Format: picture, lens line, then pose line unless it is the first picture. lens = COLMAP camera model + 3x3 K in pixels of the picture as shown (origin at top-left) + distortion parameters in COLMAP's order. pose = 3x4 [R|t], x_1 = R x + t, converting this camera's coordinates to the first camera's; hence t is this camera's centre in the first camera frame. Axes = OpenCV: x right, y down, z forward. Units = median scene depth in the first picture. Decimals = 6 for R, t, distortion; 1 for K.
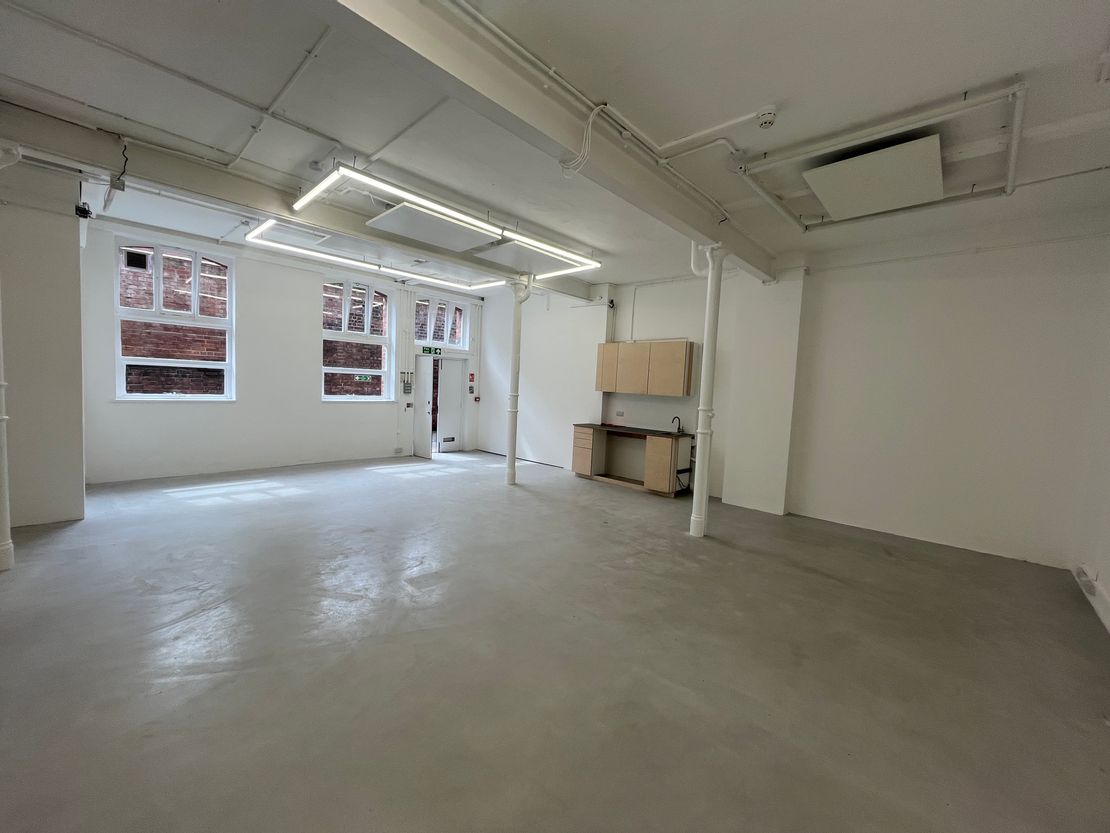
lens RADIAL K [[444.5, 0, 550.1], [0, 444.5, 420.4], [0, 0, 1]] dist [-0.002810, -0.000080]
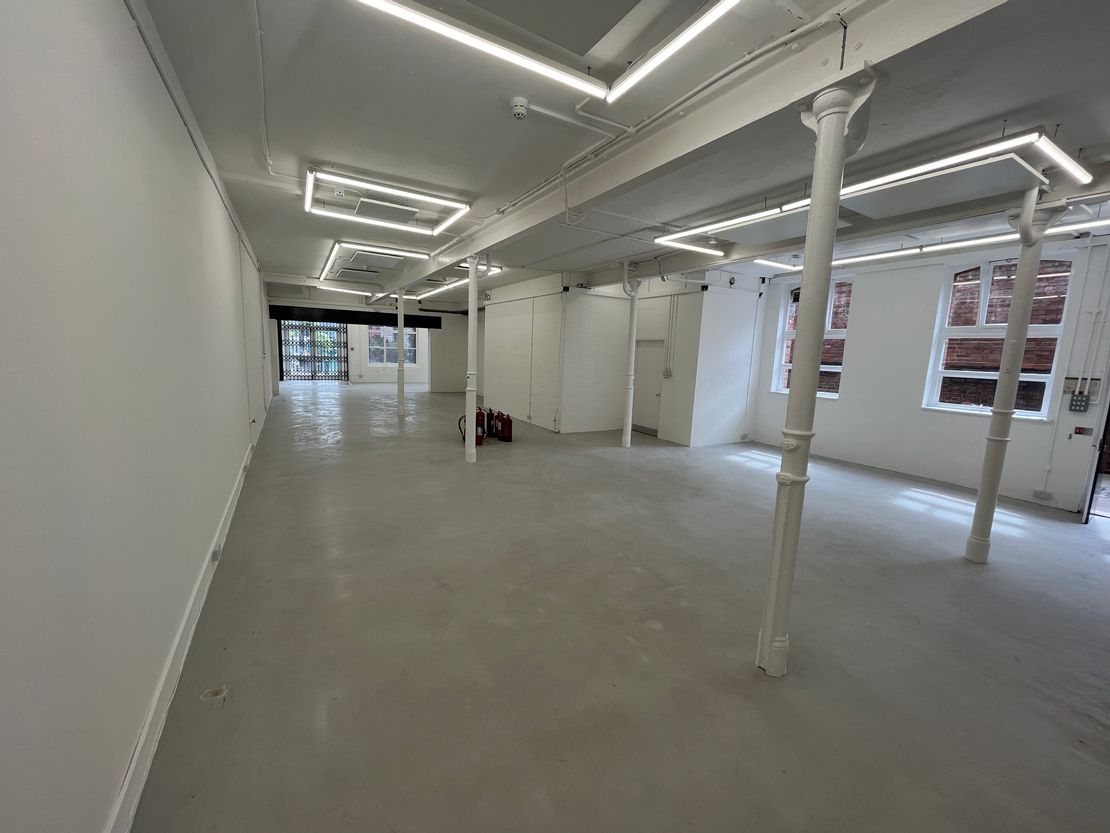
lens RADIAL K [[444.5, 0, 558.4], [0, 444.5, 424.1], [0, 0, 1]] dist [-0.002810, -0.000080]
pose [[-0.276055, 0.100560, -0.955867, 0.639706], [-0.126467, 0.982065, 0.139839, -0.050750], [0.952785, 0.159488, -0.258386, 0.618409]]
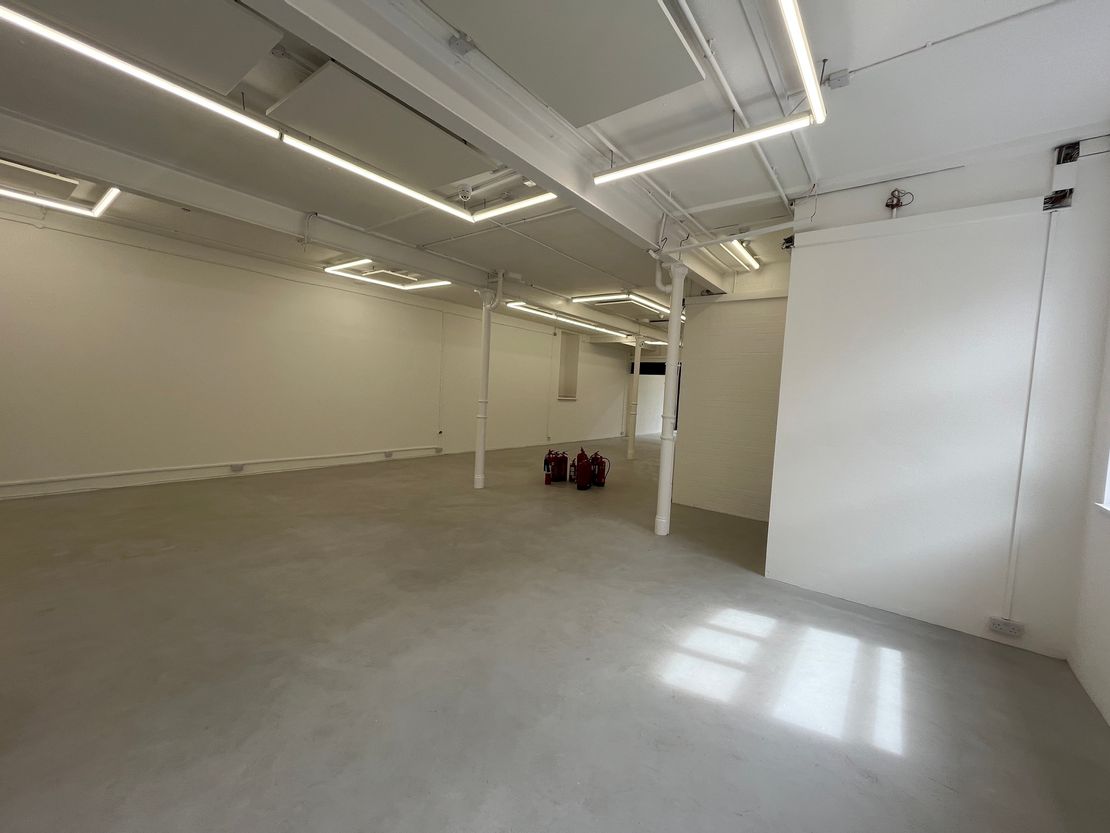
lens RADIAL K [[444.5, 0, 555.6], [0, 444.5, 416.5], [0, 0, 1]] dist [-0.002810, -0.000080]
pose [[-0.990752, -0.091079, -0.100569, -0.333776], [-0.103347, 0.986835, 0.124404, -0.113501], [0.087915, 0.133647, -0.987122, 1.210265]]
